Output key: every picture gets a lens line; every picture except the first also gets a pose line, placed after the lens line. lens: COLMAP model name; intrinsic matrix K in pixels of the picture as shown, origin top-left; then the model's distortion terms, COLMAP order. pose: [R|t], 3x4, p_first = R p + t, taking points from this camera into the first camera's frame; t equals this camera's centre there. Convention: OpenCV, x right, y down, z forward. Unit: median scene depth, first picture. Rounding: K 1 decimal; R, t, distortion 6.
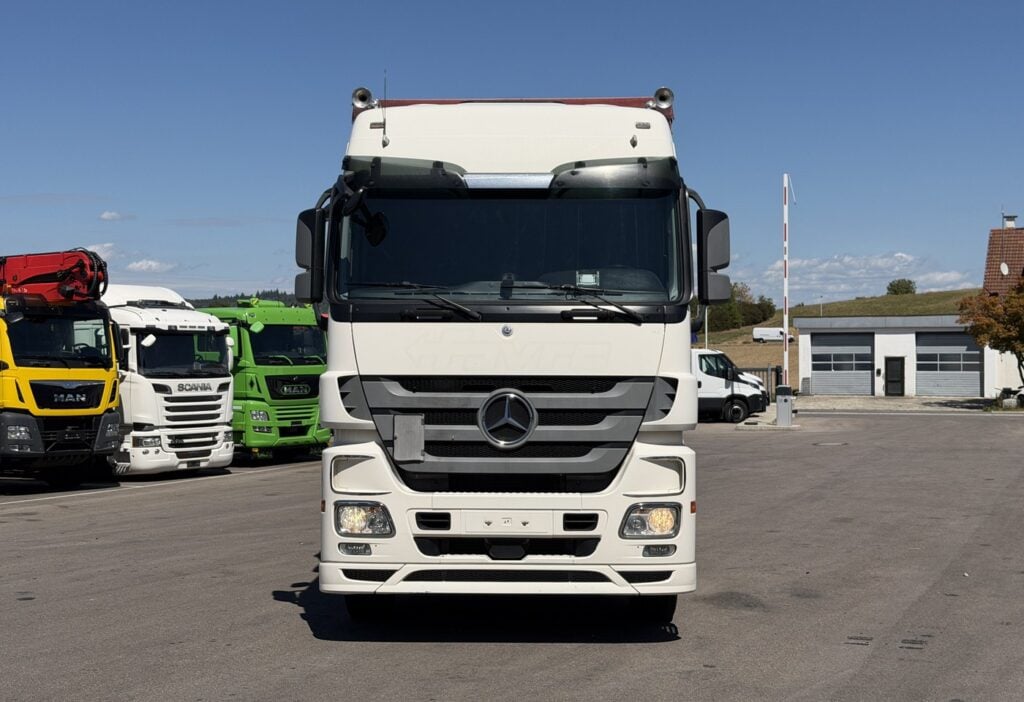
lens RADIAL K [[1423.7, 0, 510.7], [0, 1423.7, 354.8], [0, 0, 1]] dist [0.025342, 0.000000]
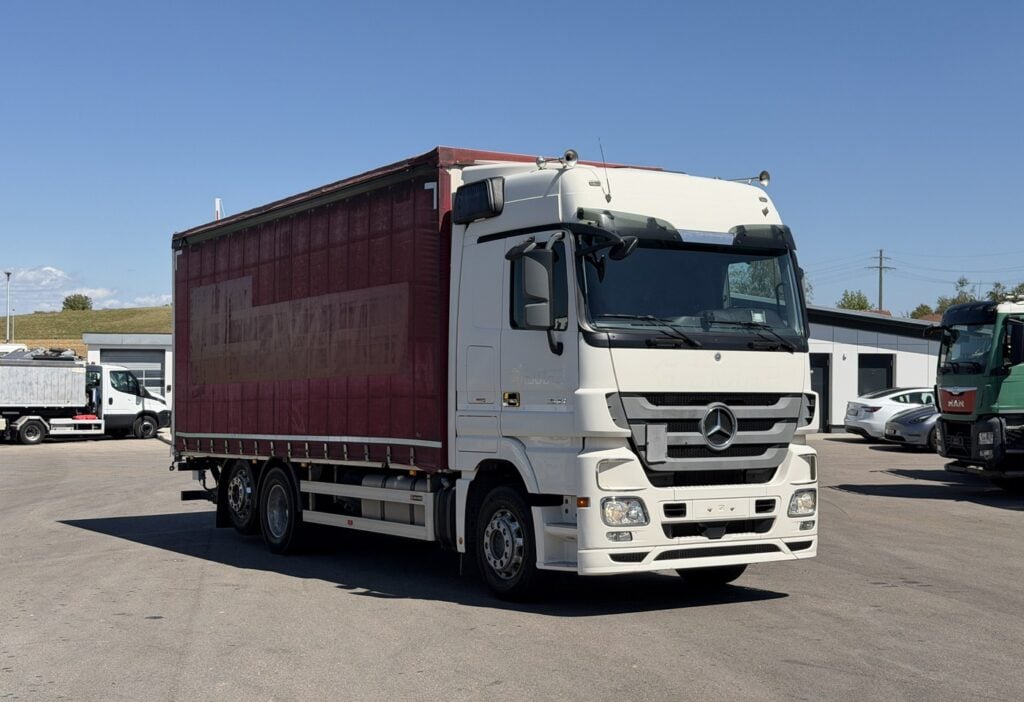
lens RADIAL K [[1416.9, 0, 509.4], [0, 1416.9, 346.0], [0, 0, 1]] dist [-0.015060, 0.000000]
pose [[0.858437, 0.016028, 0.512669, -0.802204], [-0.006930, 0.999783, -0.019653, -0.000362], [-0.512873, 0.013319, 0.858361, 0.019225]]
